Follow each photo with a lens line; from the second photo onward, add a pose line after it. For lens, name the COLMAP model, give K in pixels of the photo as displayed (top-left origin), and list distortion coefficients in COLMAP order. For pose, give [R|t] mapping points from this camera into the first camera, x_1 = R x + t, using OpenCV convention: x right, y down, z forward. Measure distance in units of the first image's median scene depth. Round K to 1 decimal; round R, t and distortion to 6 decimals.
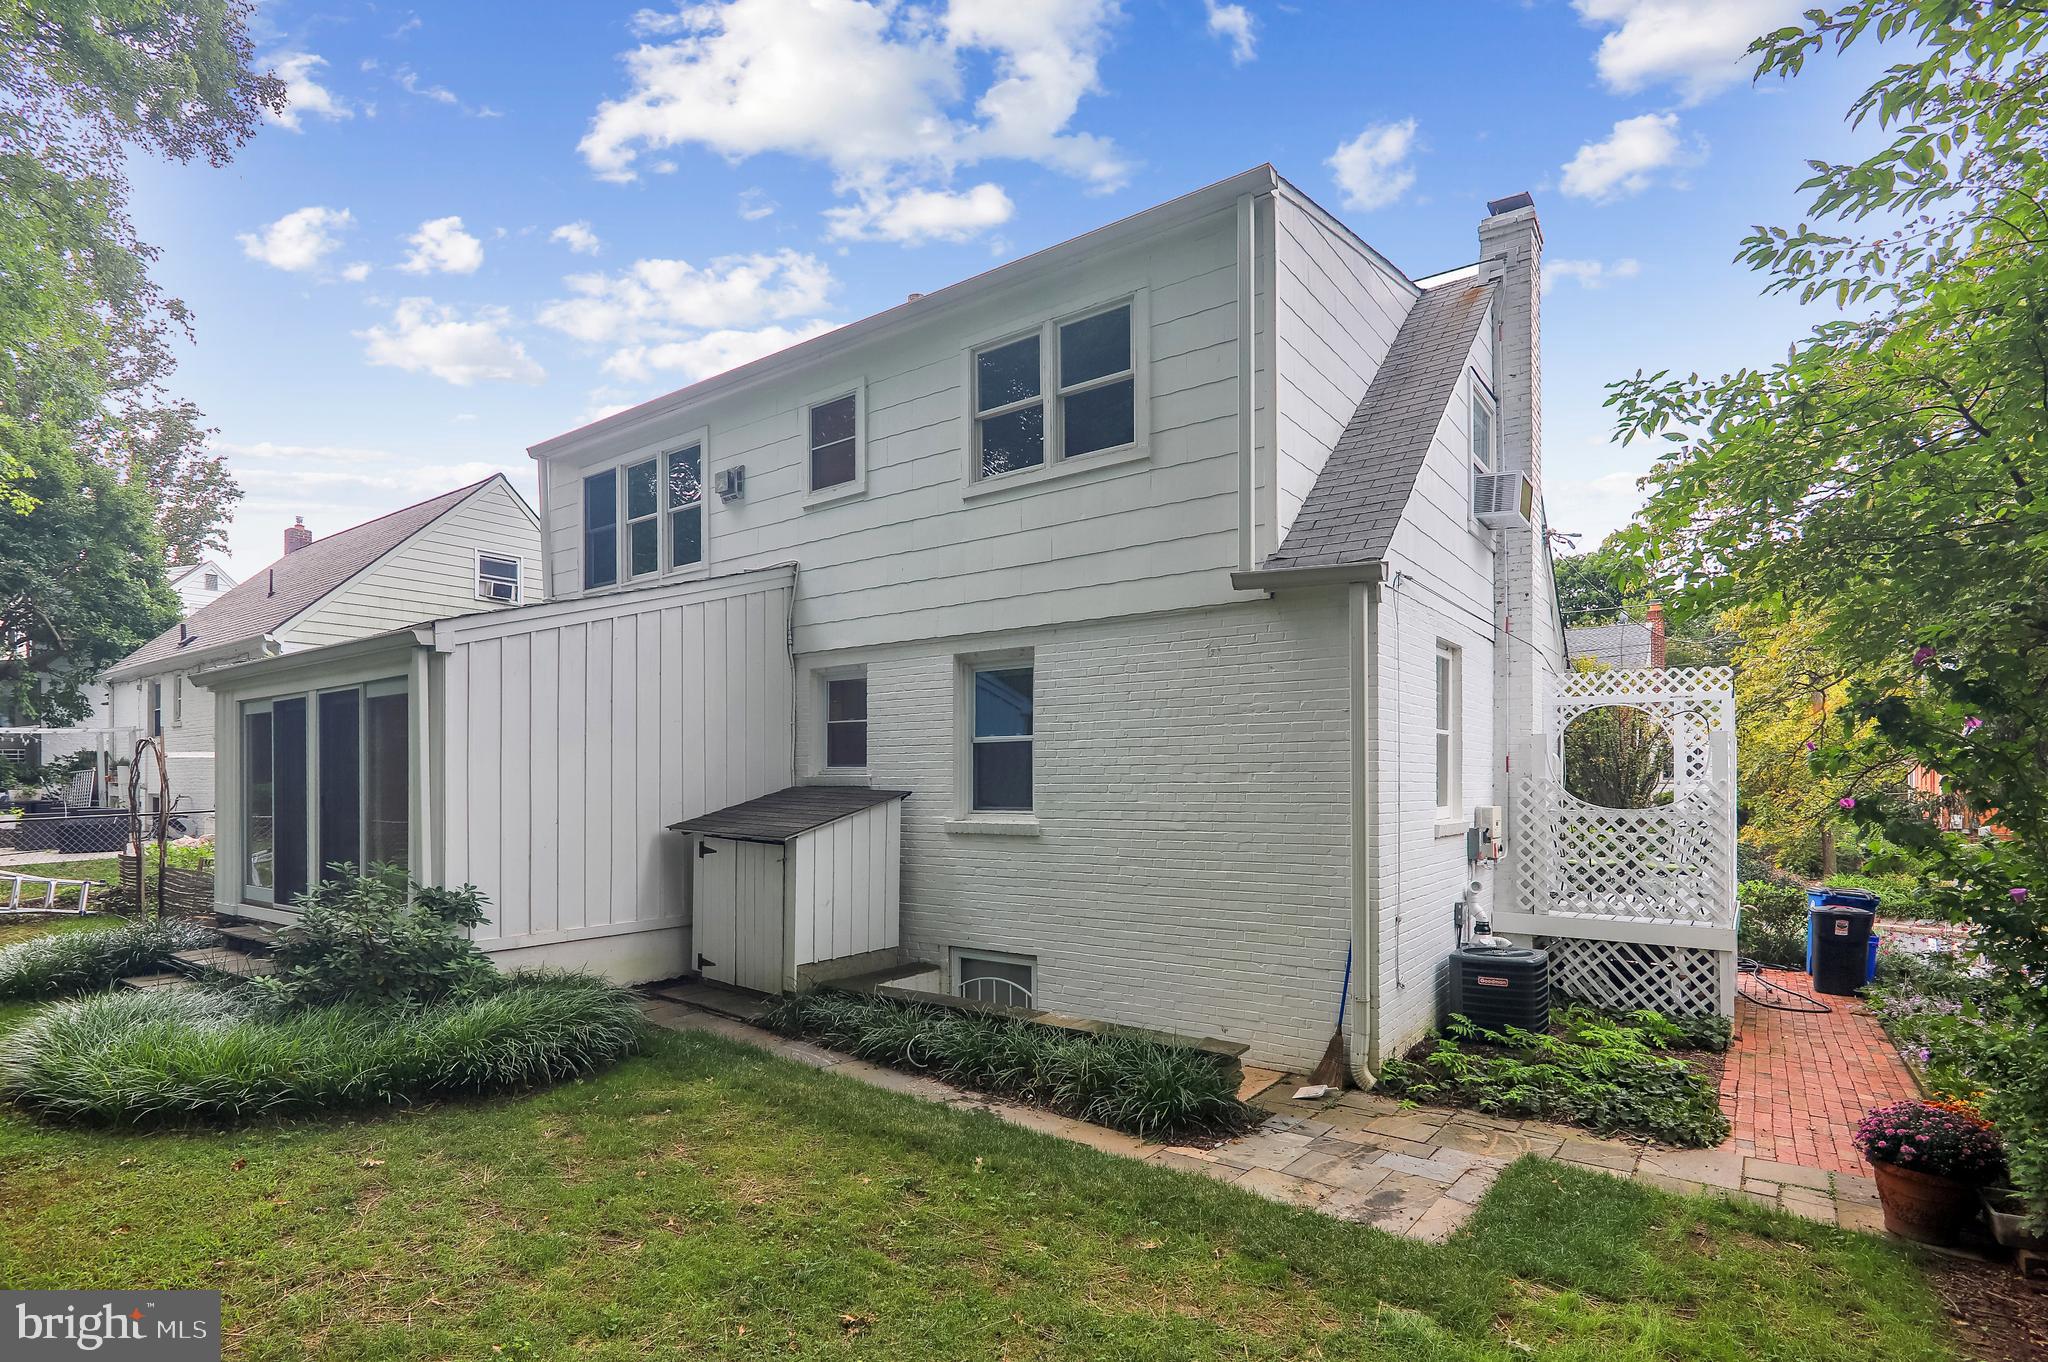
lens RADIAL K [[1024.7, 0, 1027.4], [0, 1024.7, 789.2], [0, 0, 1]] dist [-0.000955, -0.000177]
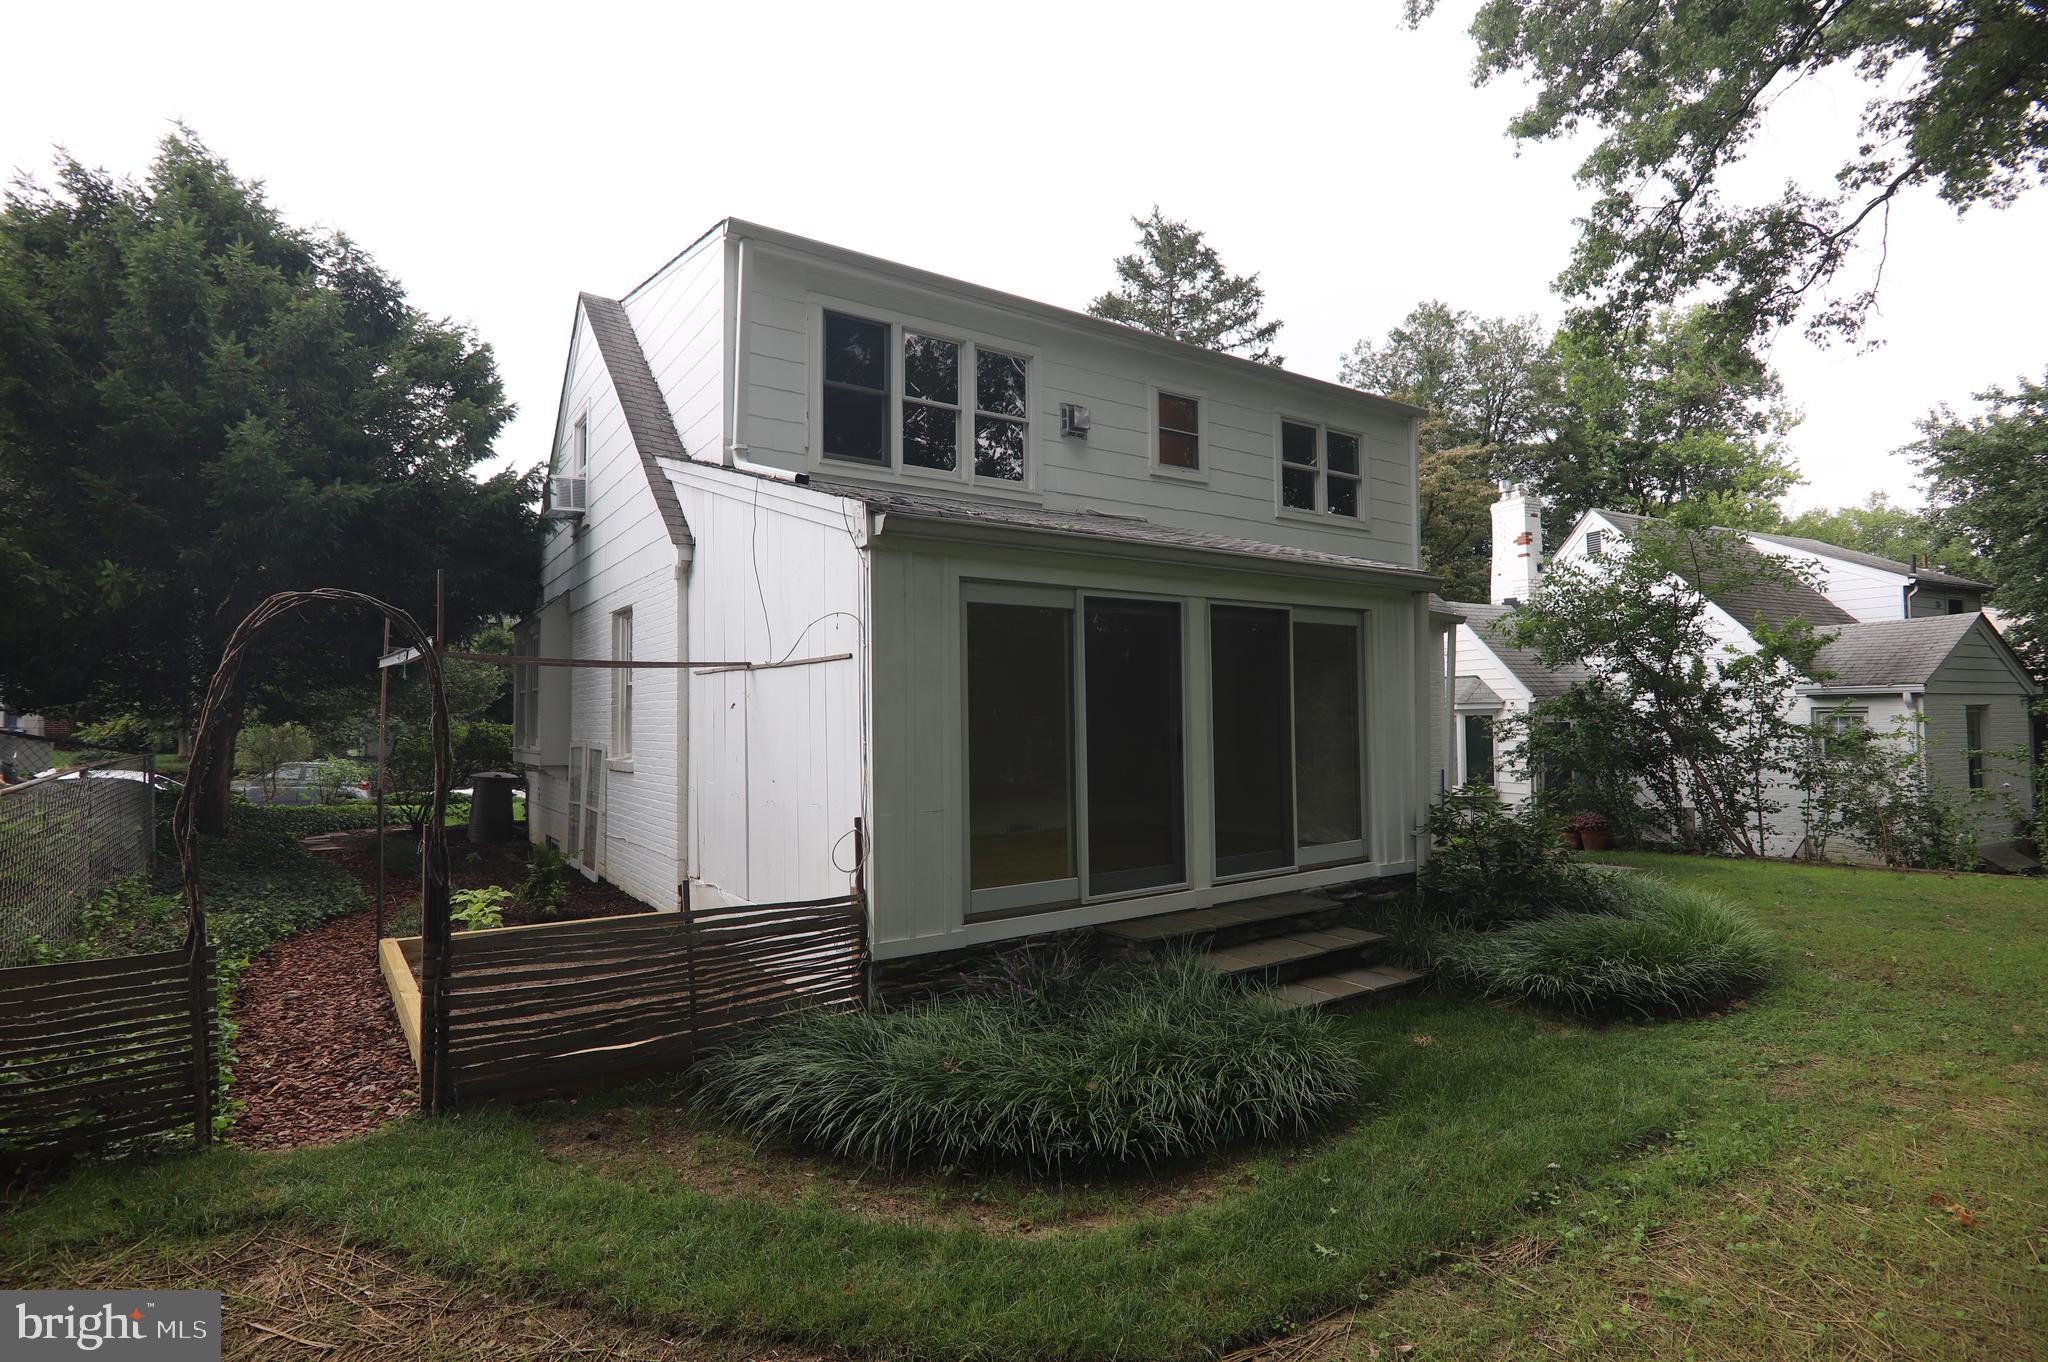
lens RADIAL K [[1016.2, 0, 1025.1], [0, 1016.2, 670.6], [0, 0, 1]] dist [-0.005967, -0.001237]
pose [[0.329251, 0.049201, 0.942960, -1.508229], [0.018062, 0.998131, -0.058387, 0.002719], [-0.944070, 0.036256, 0.327747, 0.894905]]
